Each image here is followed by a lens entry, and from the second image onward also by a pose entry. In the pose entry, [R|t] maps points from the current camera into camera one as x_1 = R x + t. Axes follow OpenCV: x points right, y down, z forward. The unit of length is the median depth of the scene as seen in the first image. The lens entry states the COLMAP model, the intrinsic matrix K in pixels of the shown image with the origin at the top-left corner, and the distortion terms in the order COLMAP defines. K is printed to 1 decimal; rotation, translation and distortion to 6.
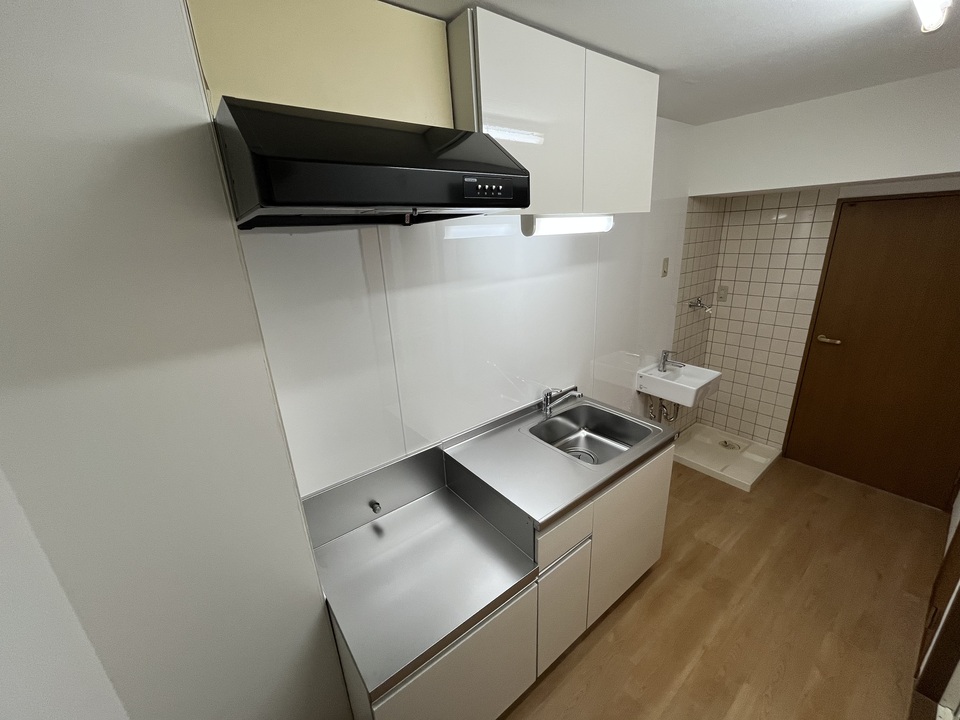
lens RADIAL K [[387.0, 0, 478.9], [0, 387.0, 360.2], [0, 0, 1]] dist [-0.003382, 0.000026]
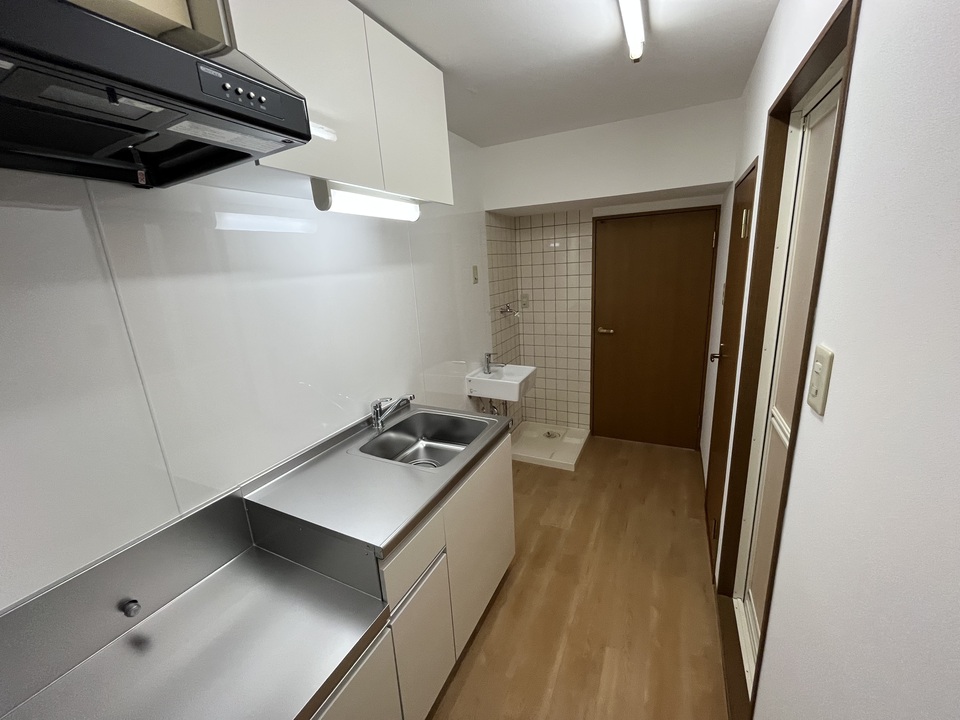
lens RADIAL K [[387.0, 0, 478.9], [0, 387.0, 360.2], [0, 0, 1]] dist [-0.003382, 0.000026]
pose [[0.899903, -0.110051, 0.421975, 0.022973], [0.150113, 0.986672, -0.062806, 0.063394], [-0.409439, 0.119864, 0.904429, 0.078648]]
